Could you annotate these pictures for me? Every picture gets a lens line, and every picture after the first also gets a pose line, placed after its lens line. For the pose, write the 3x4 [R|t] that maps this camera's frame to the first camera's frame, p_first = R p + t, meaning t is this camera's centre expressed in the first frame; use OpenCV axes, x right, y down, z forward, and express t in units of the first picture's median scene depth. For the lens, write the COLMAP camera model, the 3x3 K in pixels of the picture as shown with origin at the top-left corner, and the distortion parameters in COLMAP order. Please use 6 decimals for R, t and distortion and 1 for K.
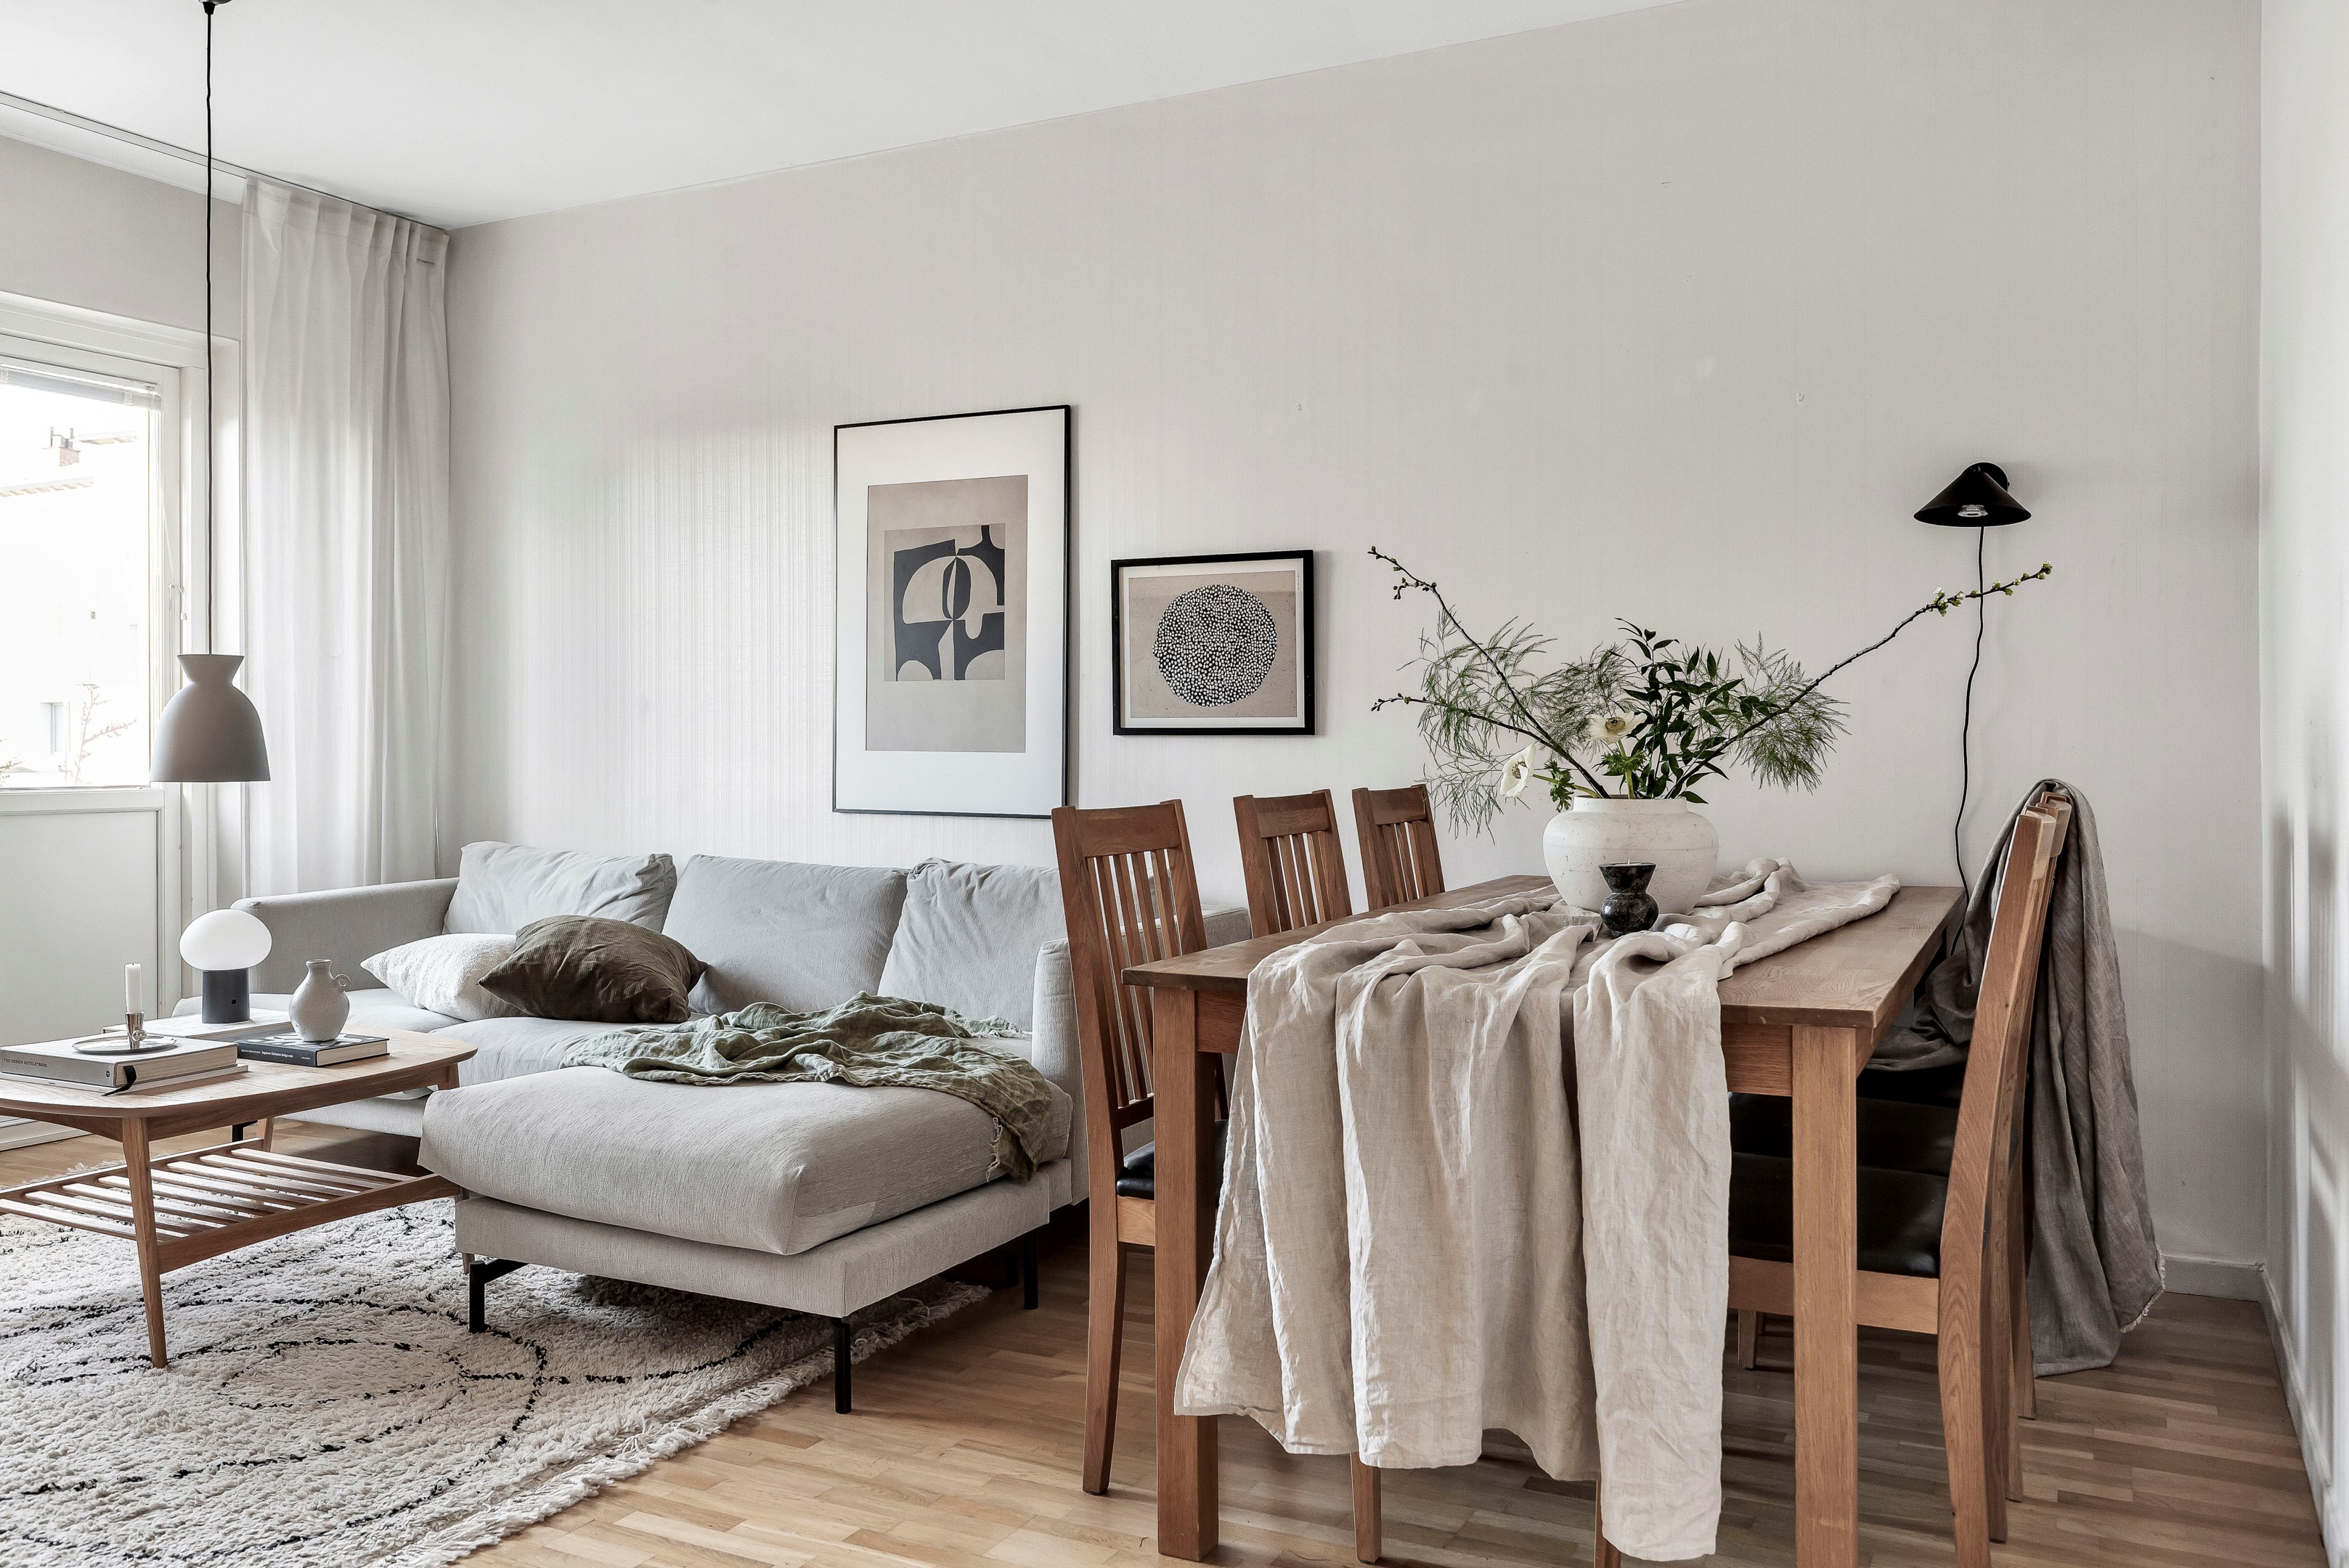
lens RADIAL K [[1851.9, 0, 1172.4], [0, 1851.9, 765.1], [0, 0, 1]] dist [-0.002428, 0.005331]
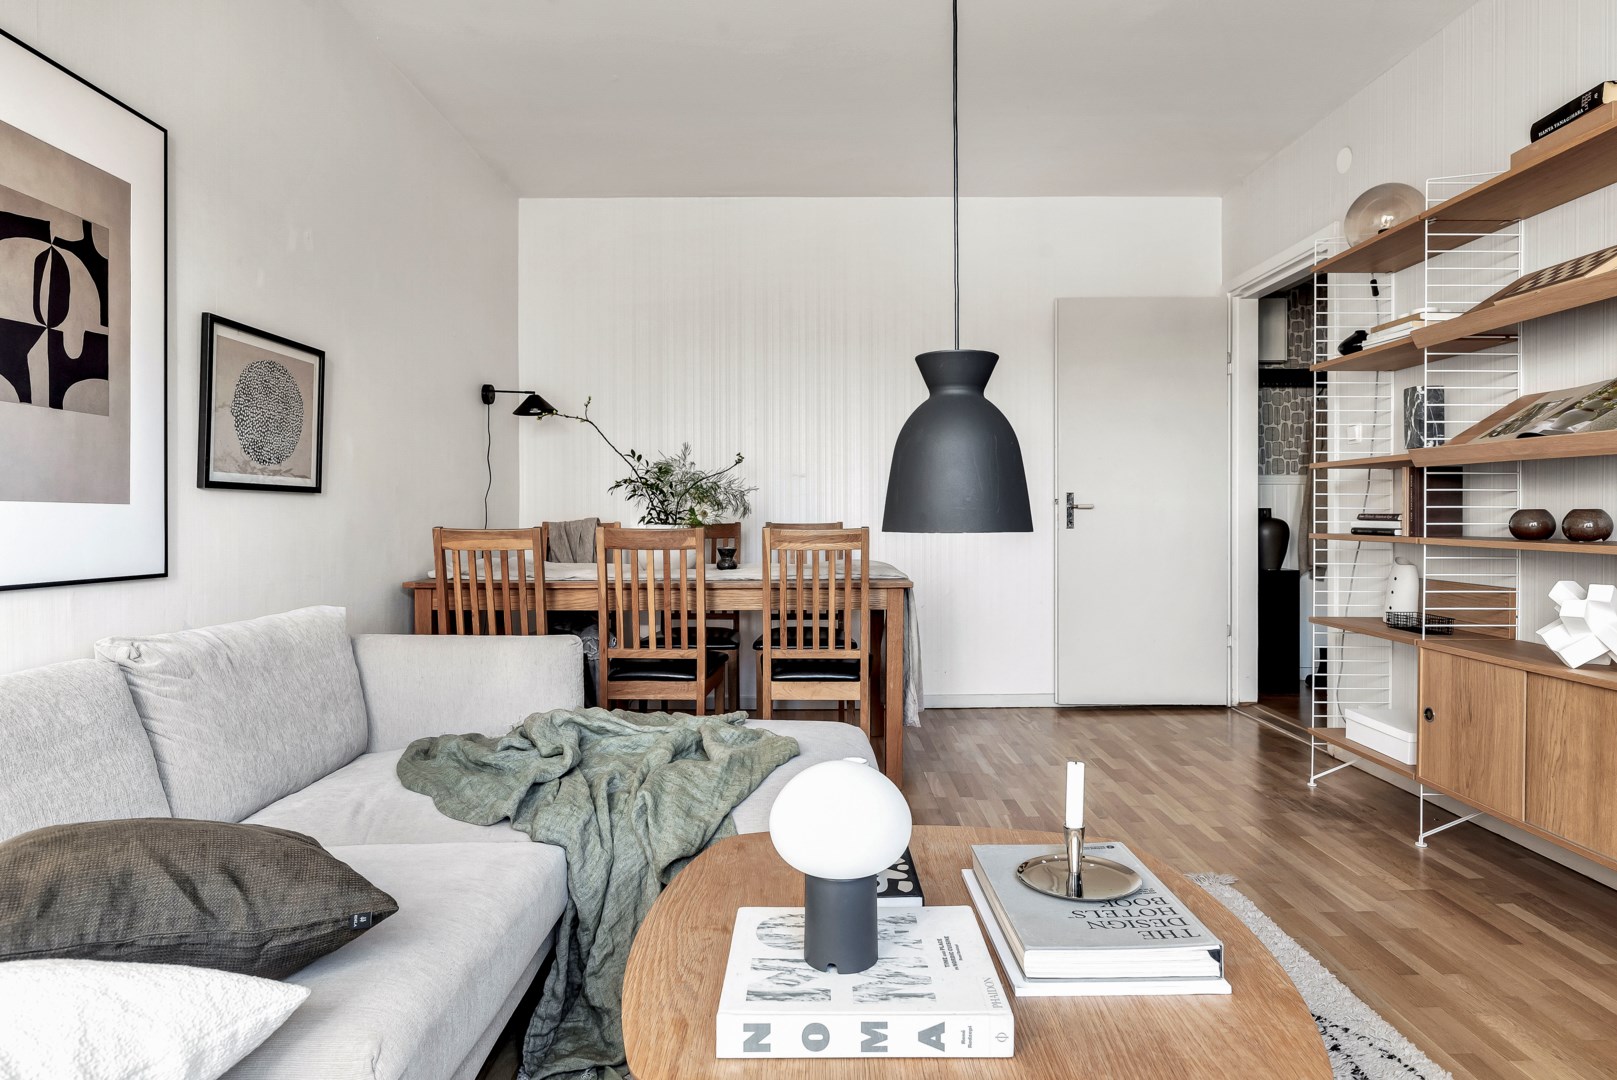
lens RADIAL K [[914.5, 0, 810.8], [0, 914.5, 509.0], [0, 0, 1]] dist [-0.003338, -0.001137]
pose [[-0.460166, 0.006705, 0.887808, -0.600787], [0.013557, 0.999908, -0.000525, -0.000232], [-0.887729, 0.011794, -0.460215, 0.912567]]
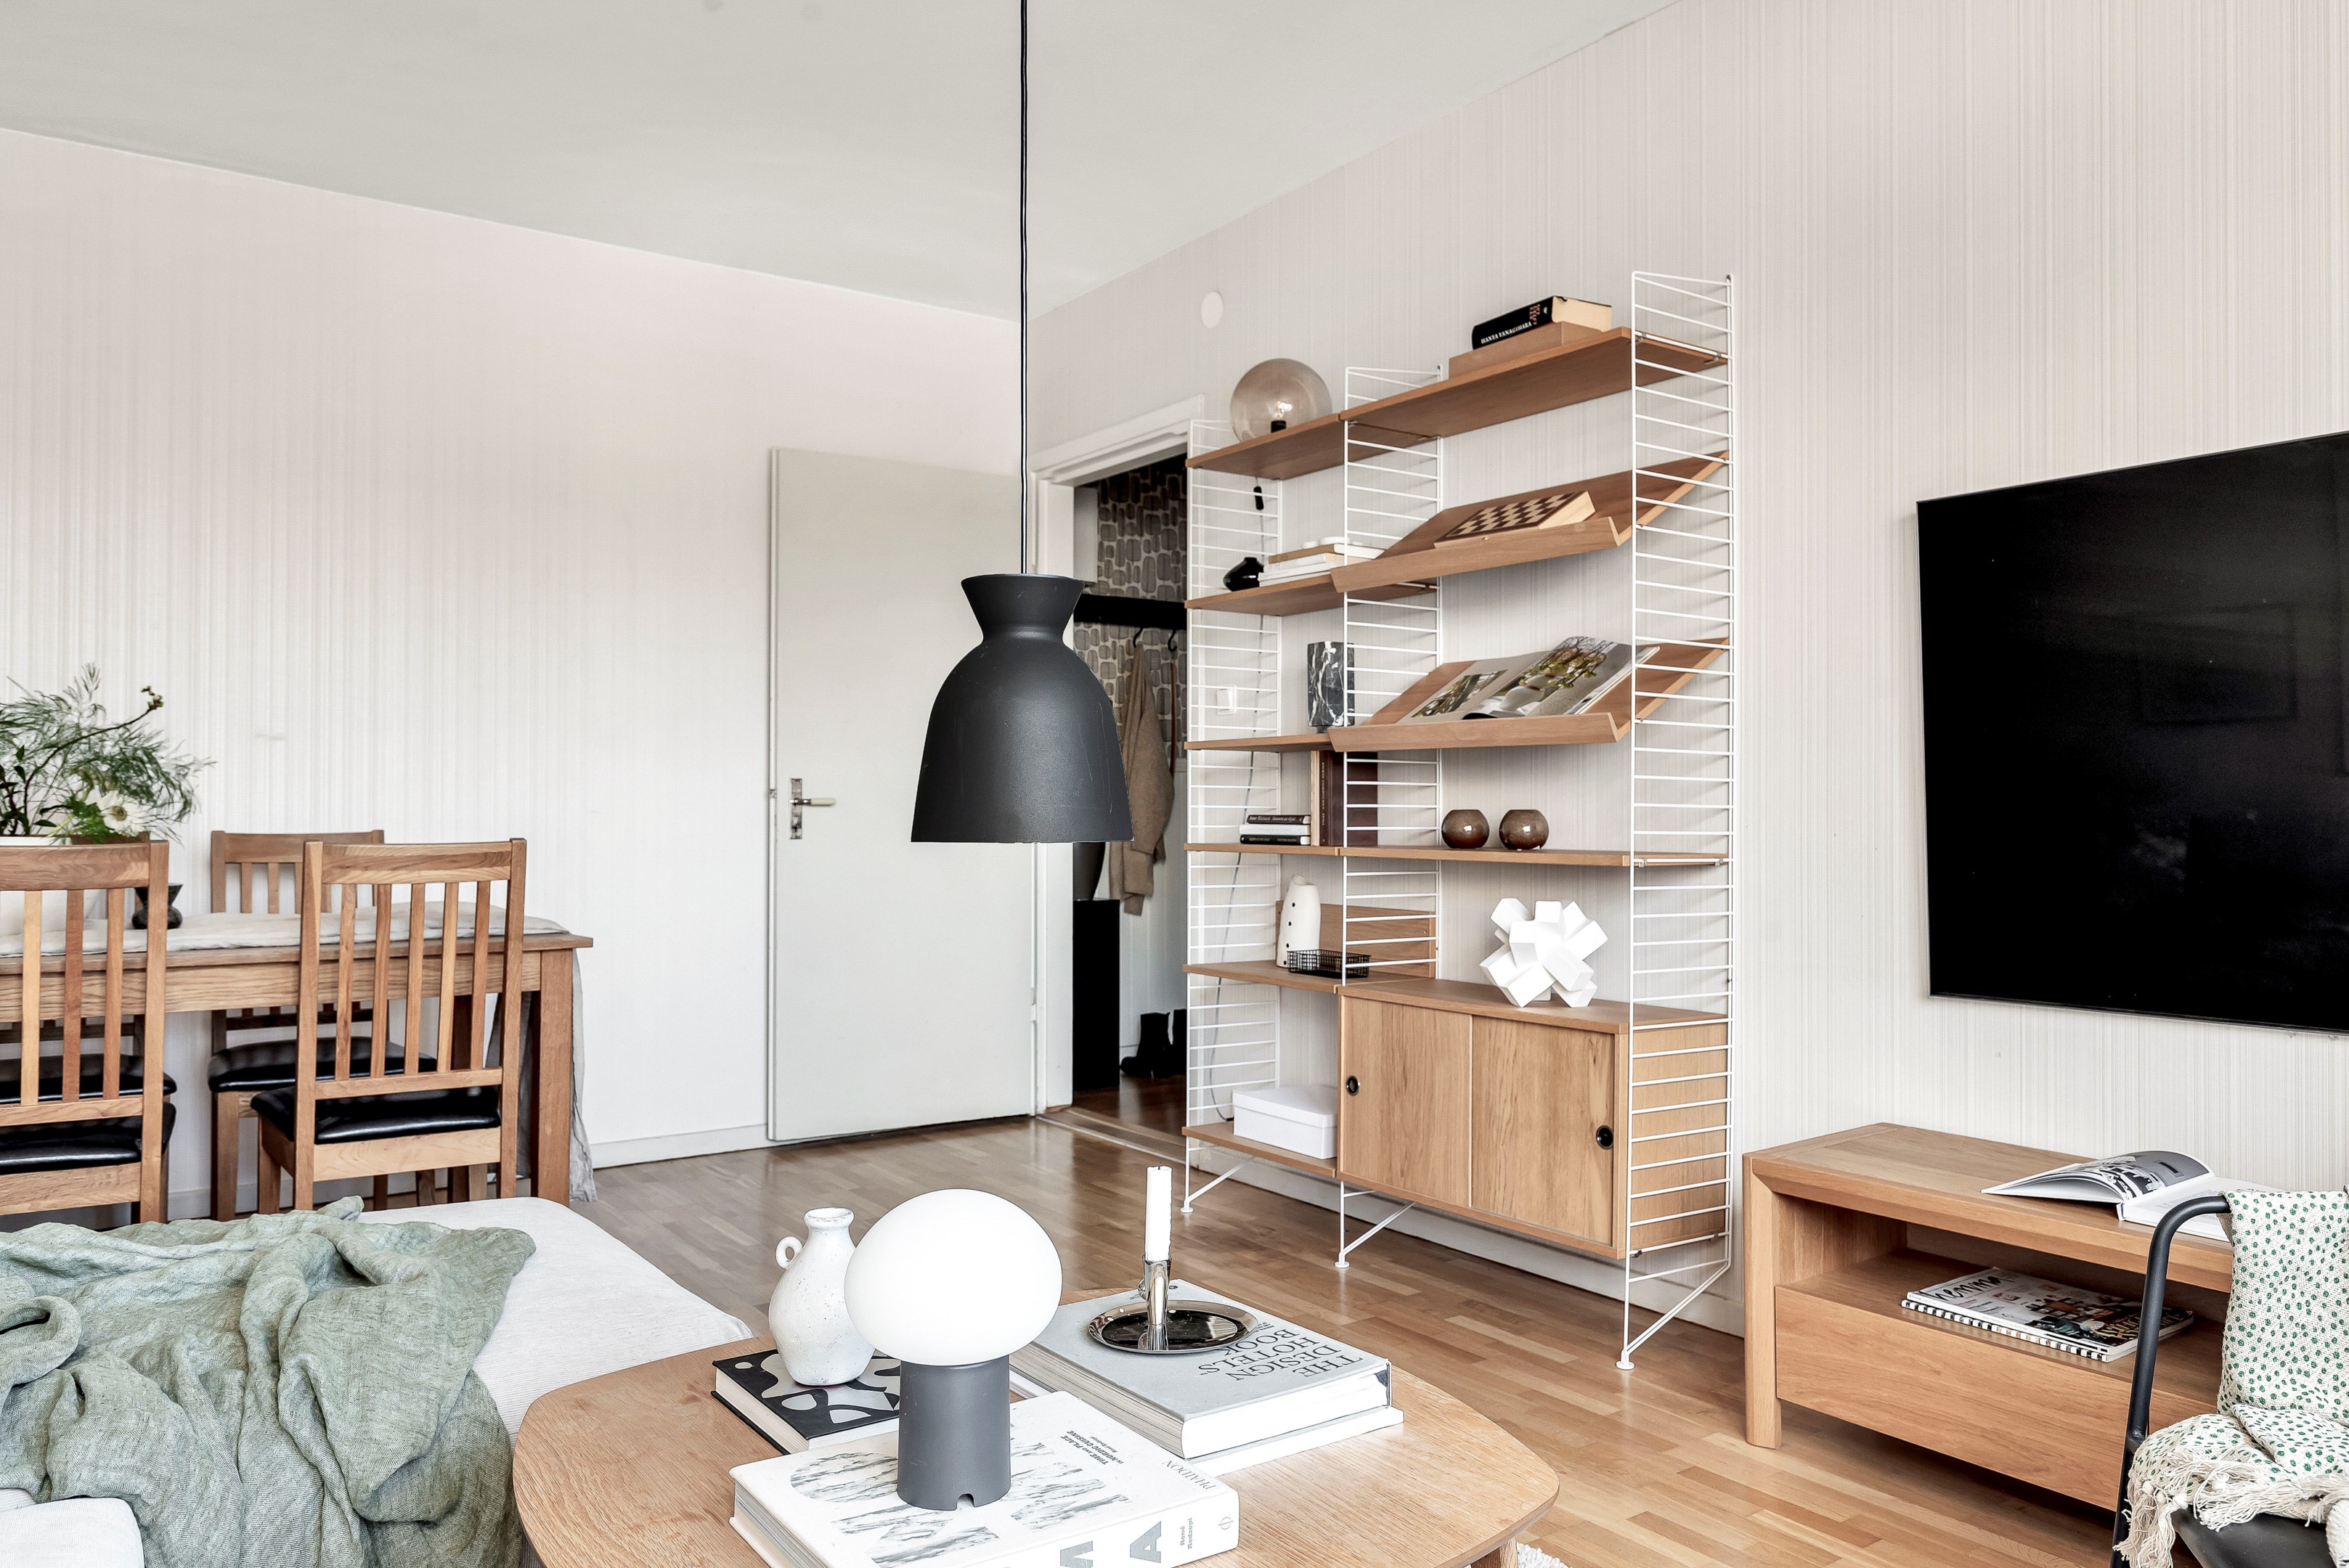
lens RADIAL K [[1645.3, 0, 1183.2], [0, 1645.3, 762.5], [0, 0, 1]] dist [-0.008742, 0.000889]
pose [[-0.880460, 0.015821, 0.473857, -0.564940], [0.007526, 0.999784, -0.019397, -0.002656], [-0.474061, -0.013512, -0.880388, 1.023003]]
